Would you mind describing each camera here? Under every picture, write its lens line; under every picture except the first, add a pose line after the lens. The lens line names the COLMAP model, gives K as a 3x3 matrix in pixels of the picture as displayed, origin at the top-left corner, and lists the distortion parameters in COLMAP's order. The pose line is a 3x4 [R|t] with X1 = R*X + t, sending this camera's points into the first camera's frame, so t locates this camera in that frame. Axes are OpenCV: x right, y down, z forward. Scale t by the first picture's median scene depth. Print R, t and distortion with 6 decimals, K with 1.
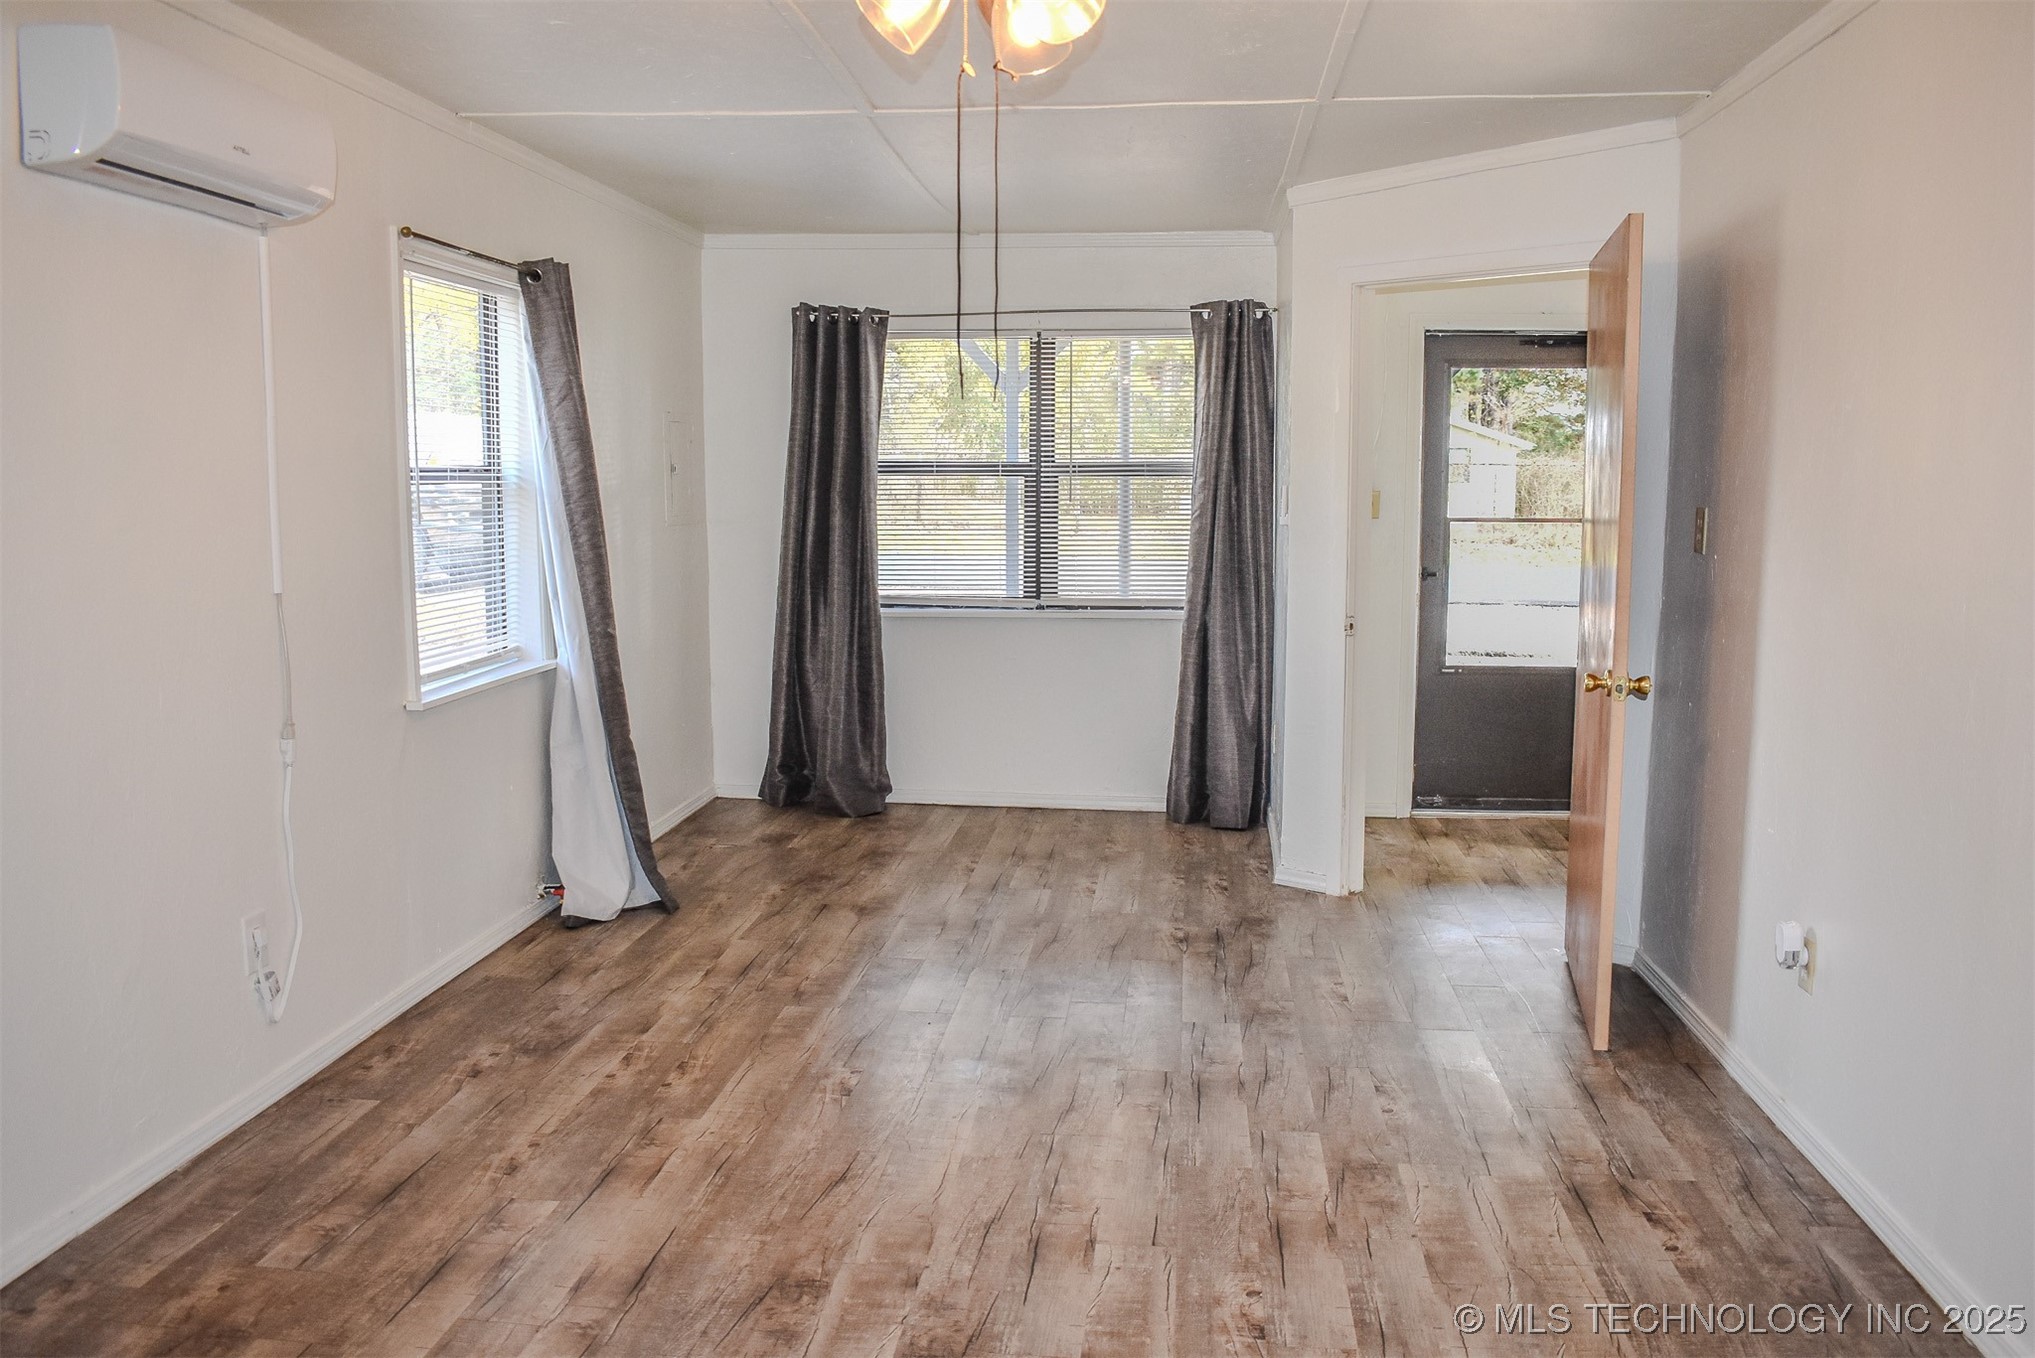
lens RADIAL K [[1604.8, 0, 1017.5], [0, 1604.8, 679.0], [0, 0, 1]] dist [-0.091849, 0.009450]
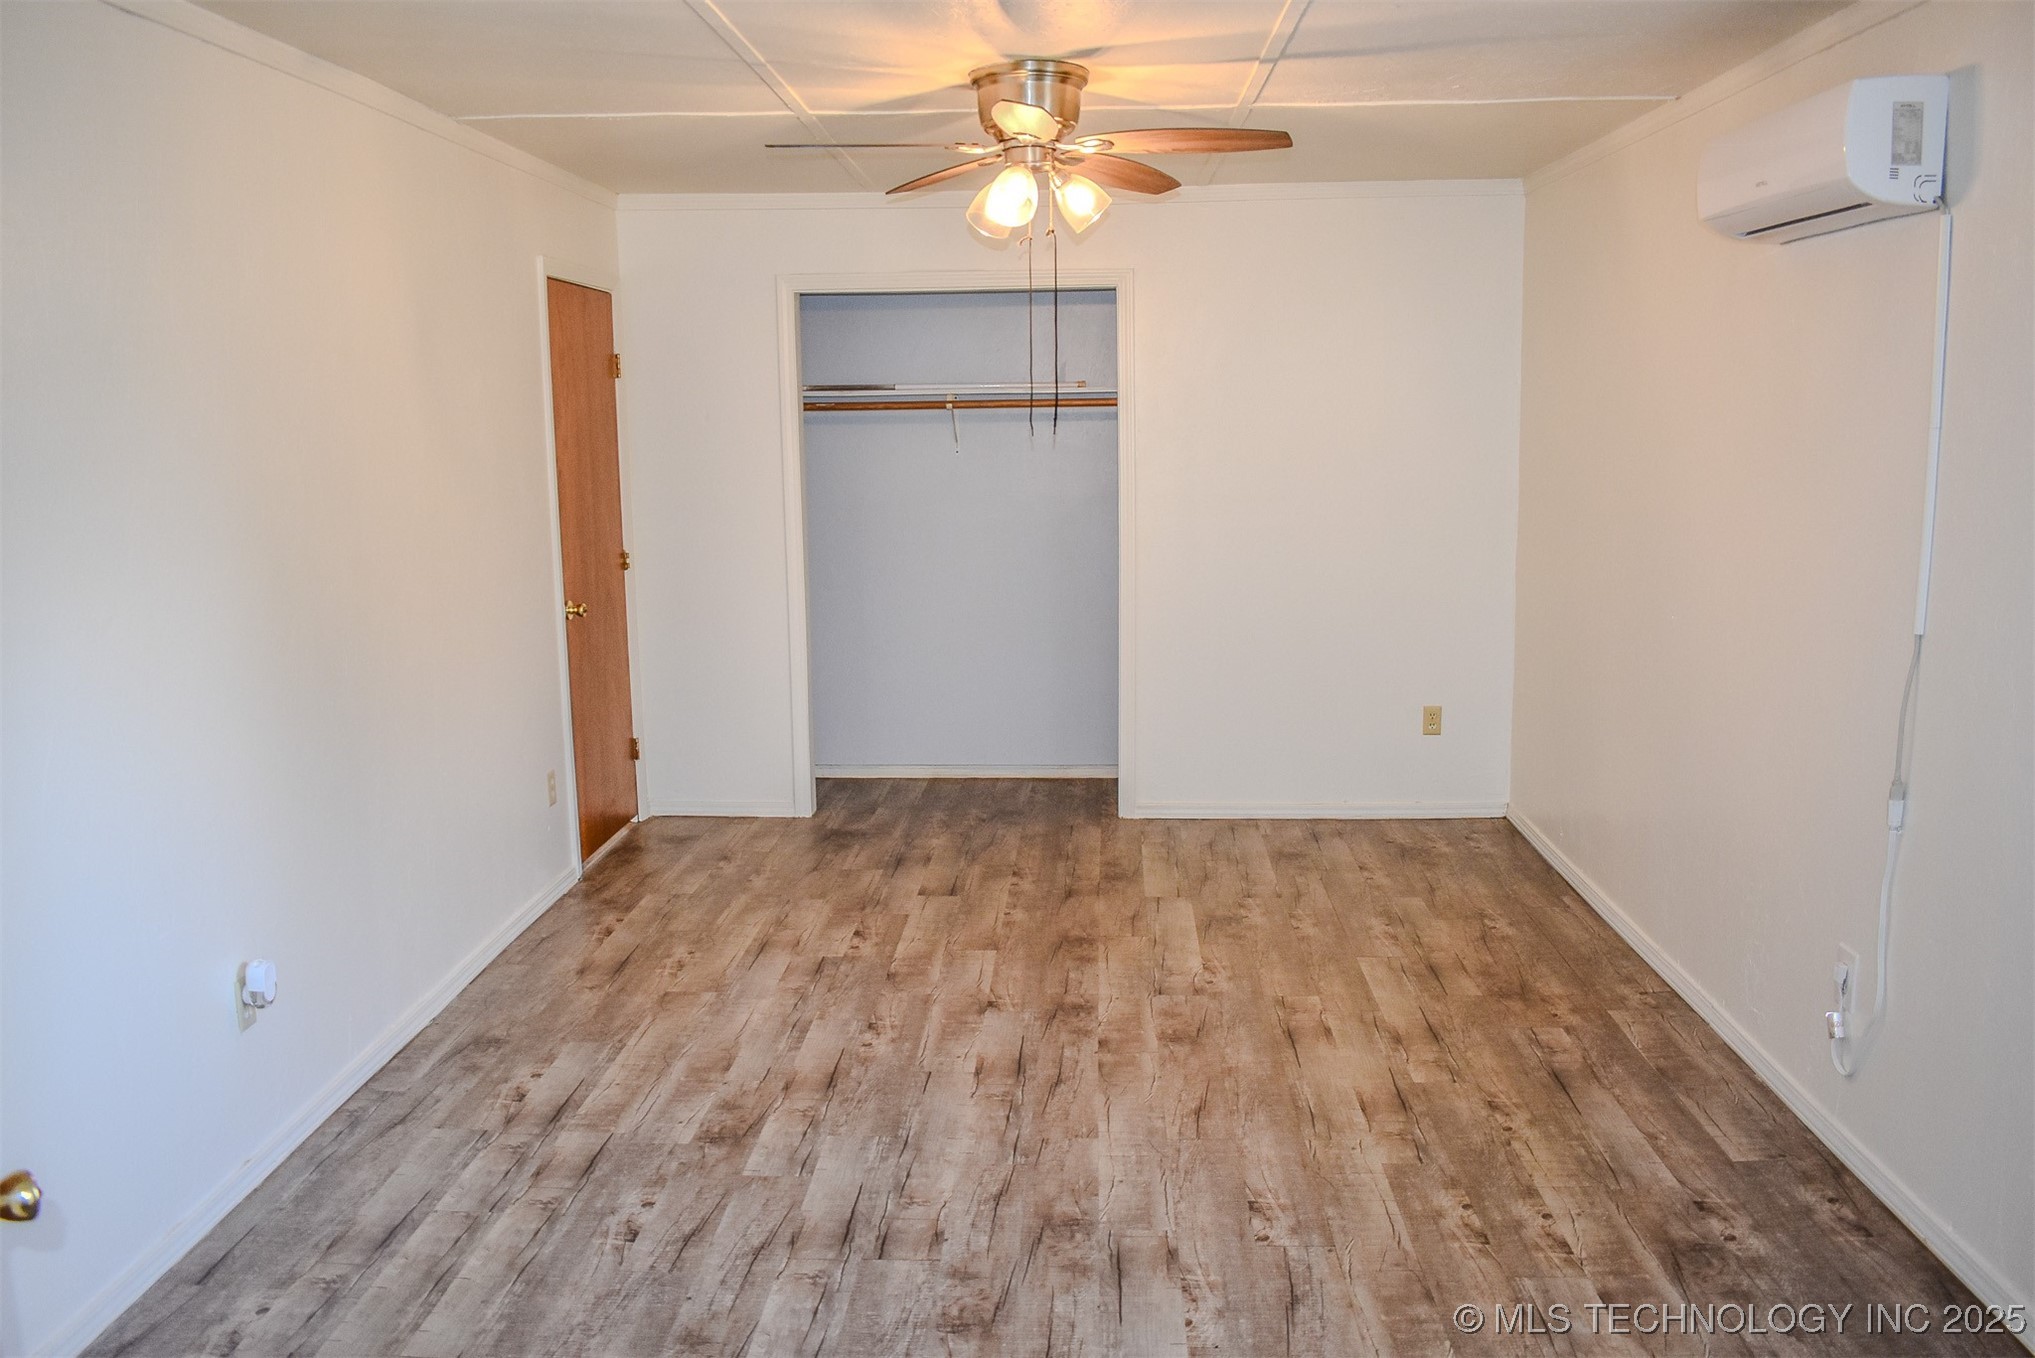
lens RADIAL K [[1604.8, 0, 1017.5], [0, 1604.8, 679.0], [0, 0, 1]] dist [-0.091849, 0.009450]
pose [[-0.998146, 0.017521, -0.058285, 0.079304], [0.000085, 0.958064, 0.286553, -0.310814], [0.060861, 0.286017, -0.956290, 2.026914]]
